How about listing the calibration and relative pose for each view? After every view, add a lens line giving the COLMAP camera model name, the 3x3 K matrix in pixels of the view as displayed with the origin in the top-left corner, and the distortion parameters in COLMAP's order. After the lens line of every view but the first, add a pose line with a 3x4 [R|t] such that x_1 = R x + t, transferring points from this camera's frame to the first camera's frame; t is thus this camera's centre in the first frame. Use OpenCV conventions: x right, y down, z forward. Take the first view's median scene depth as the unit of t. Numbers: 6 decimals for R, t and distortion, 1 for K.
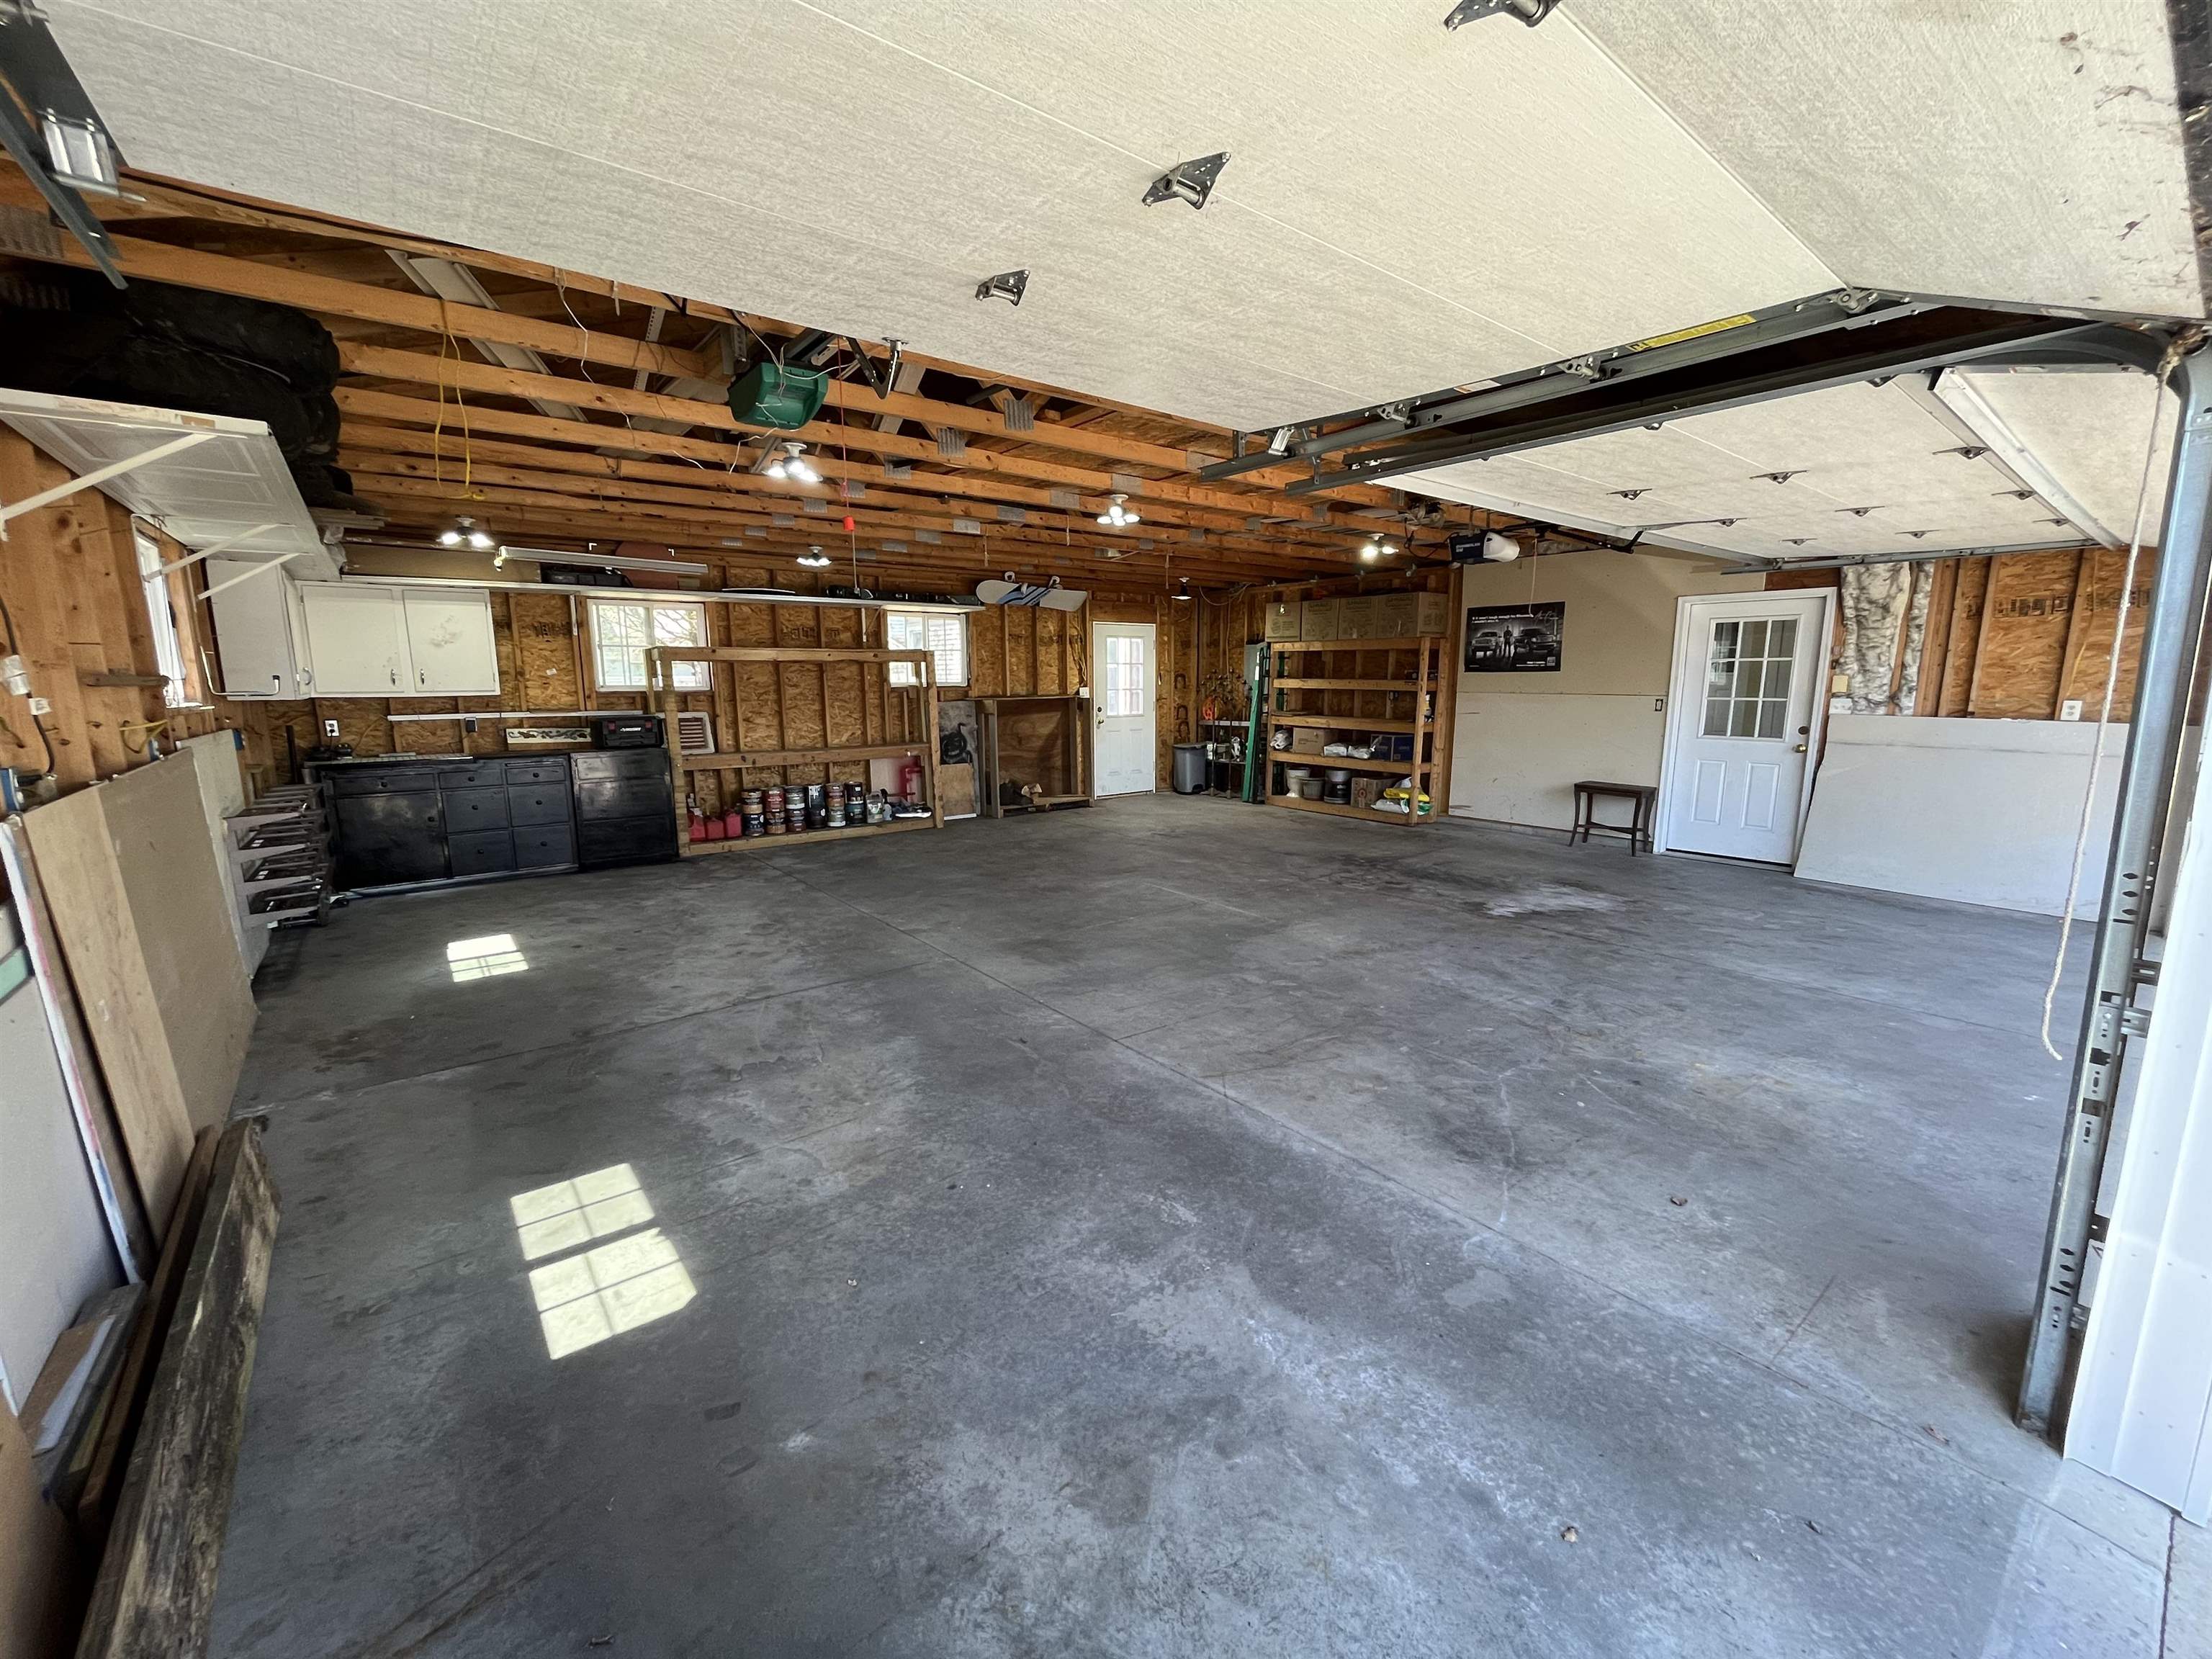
lens RADIAL K [[895.5, 0, 1109.7], [0, 895.5, 827.4], [0, 0, 1]] dist [-0.018445, -0.000070]
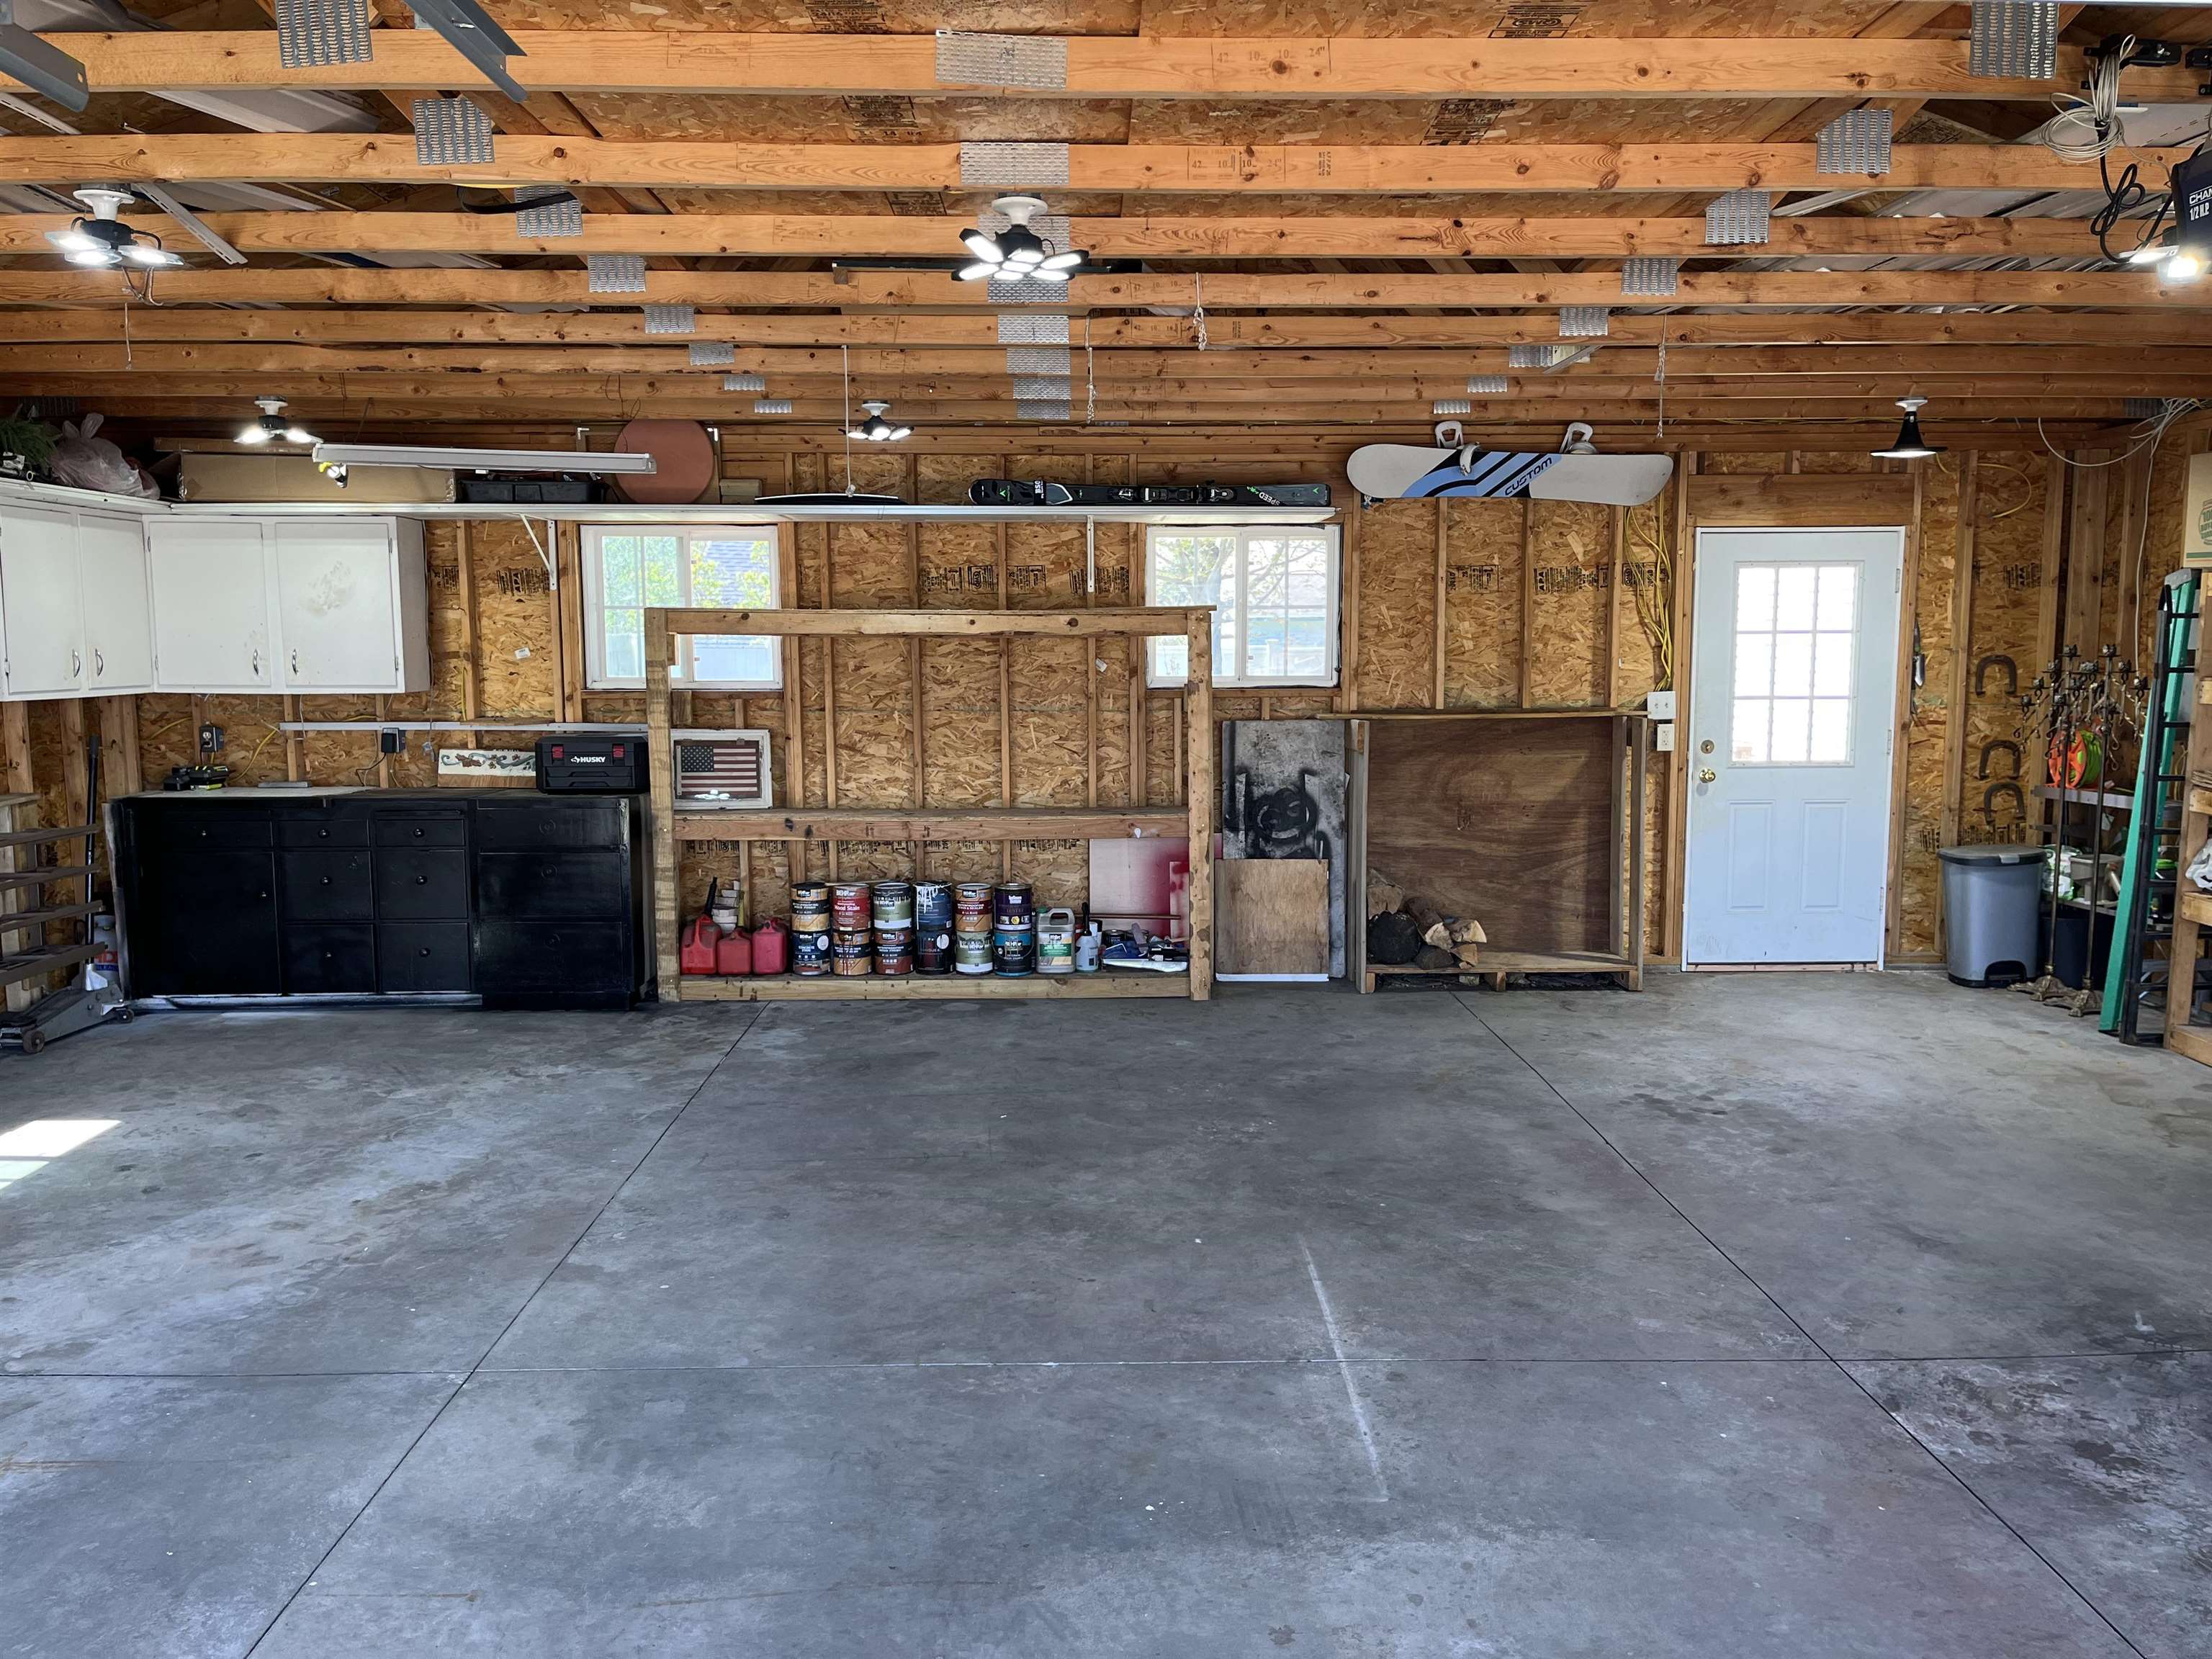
lens RADIAL K [[1678.0, 0, 1110.1], [0, 1678.0, 828.5], [0, 0, 1]] dist [0.034364, -0.036026]
pose [[0.794666, 0.069497, -0.603055, 0.300559], [-0.101755, 0.994619, -0.019465, -0.069781], [0.598458, 0.076832, 0.797462, 0.318580]]
